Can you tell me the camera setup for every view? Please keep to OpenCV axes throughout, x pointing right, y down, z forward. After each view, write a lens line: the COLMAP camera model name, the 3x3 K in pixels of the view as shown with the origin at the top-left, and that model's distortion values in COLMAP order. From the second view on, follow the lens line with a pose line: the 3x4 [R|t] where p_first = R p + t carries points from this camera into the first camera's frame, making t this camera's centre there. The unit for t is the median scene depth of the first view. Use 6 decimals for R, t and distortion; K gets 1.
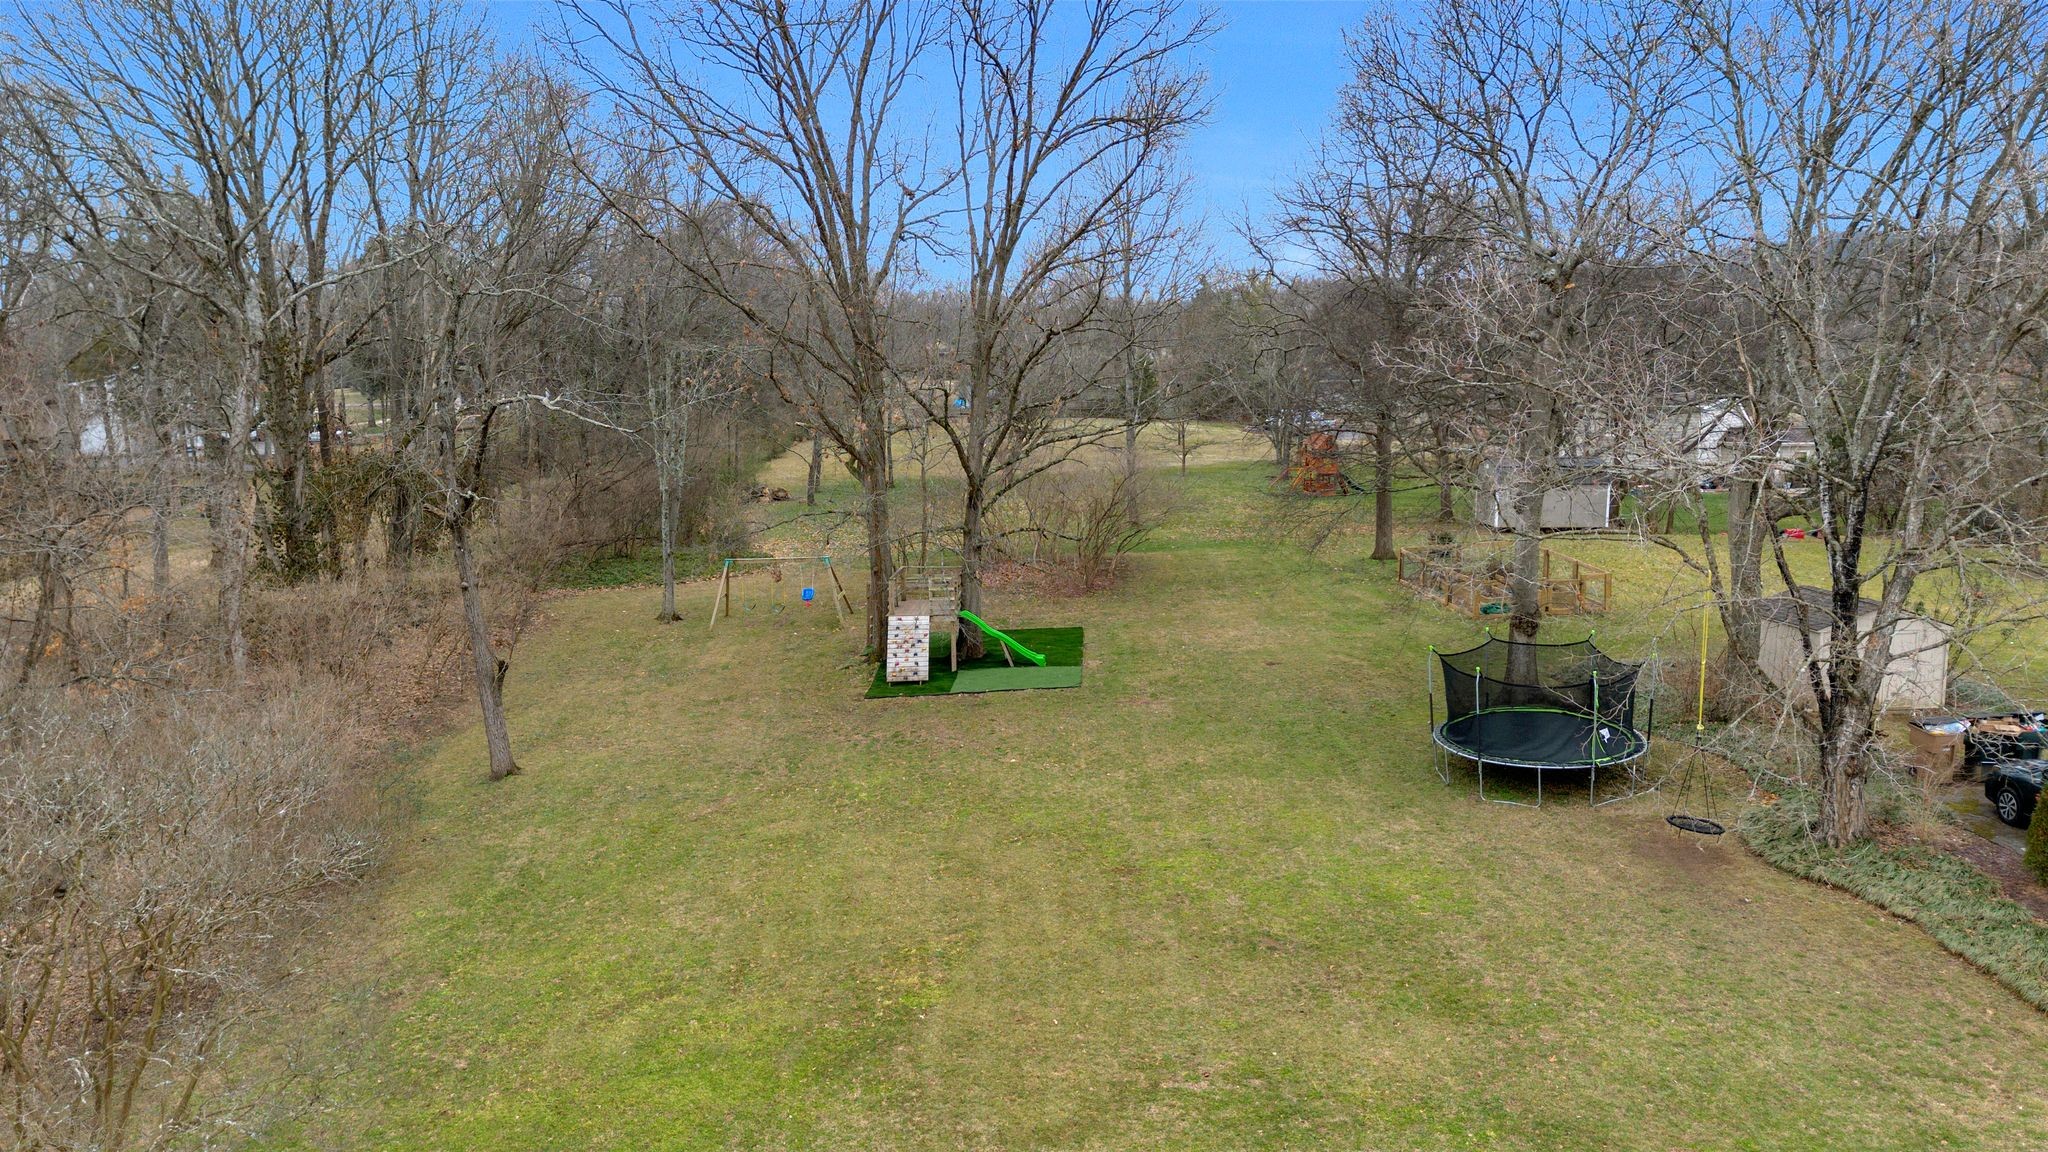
lens RADIAL K [[1406.9, 0, 1024.0], [0, 1406.9, 576.0], [0, 0, 1]] dist [0.082372, -0.086319]
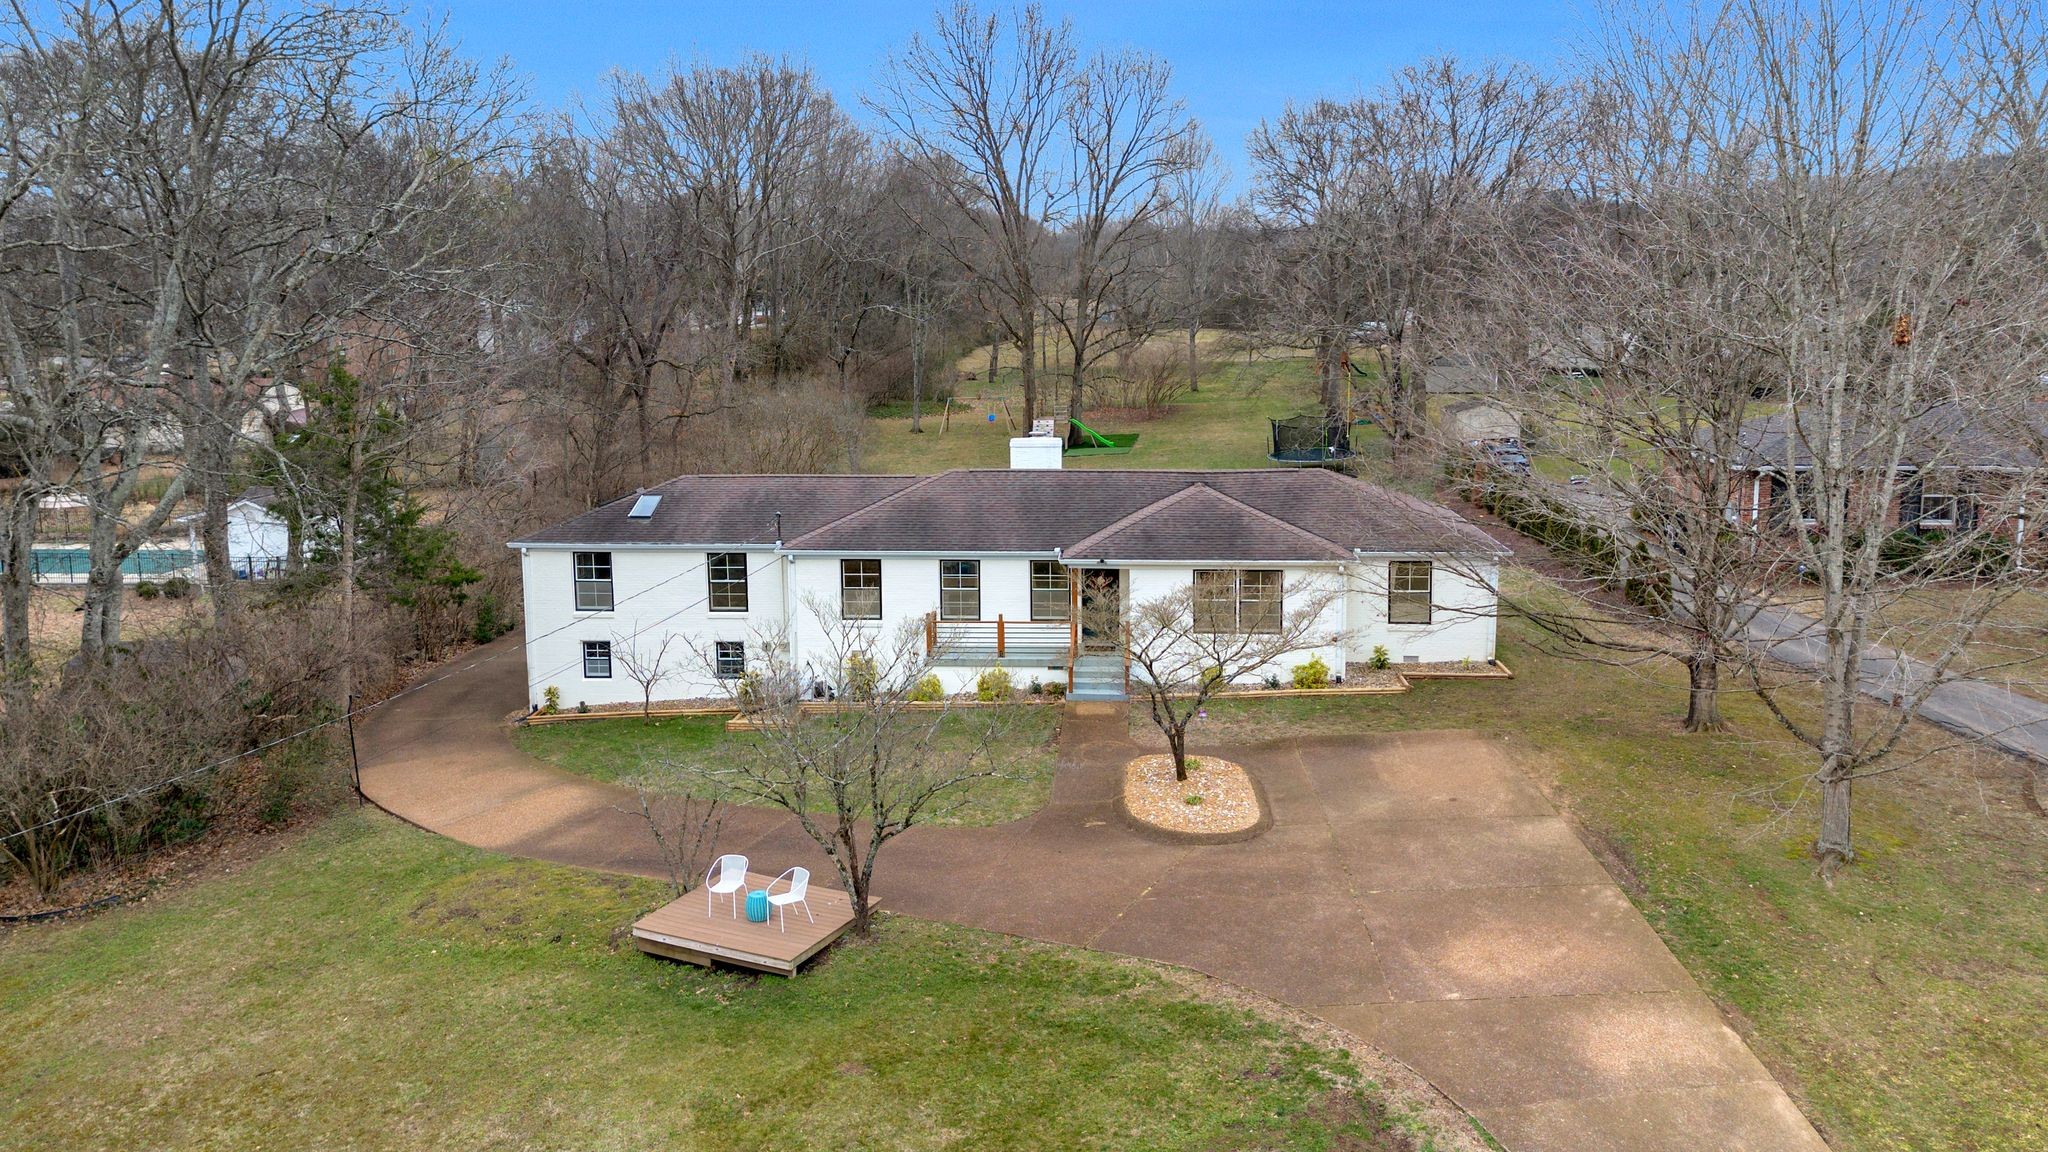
lens RADIAL K [[1406.9, 0, 1024.0], [0, 1406.9, 576.0], [0, 0, 1]] dist [0.082372, -0.086319]
pose [[0.993199, 0.022447, -0.114245, 0.113200], [-0.016902, 0.998642, 0.049280, 0.141243], [0.115196, -0.047014, 0.992230, -0.913362]]
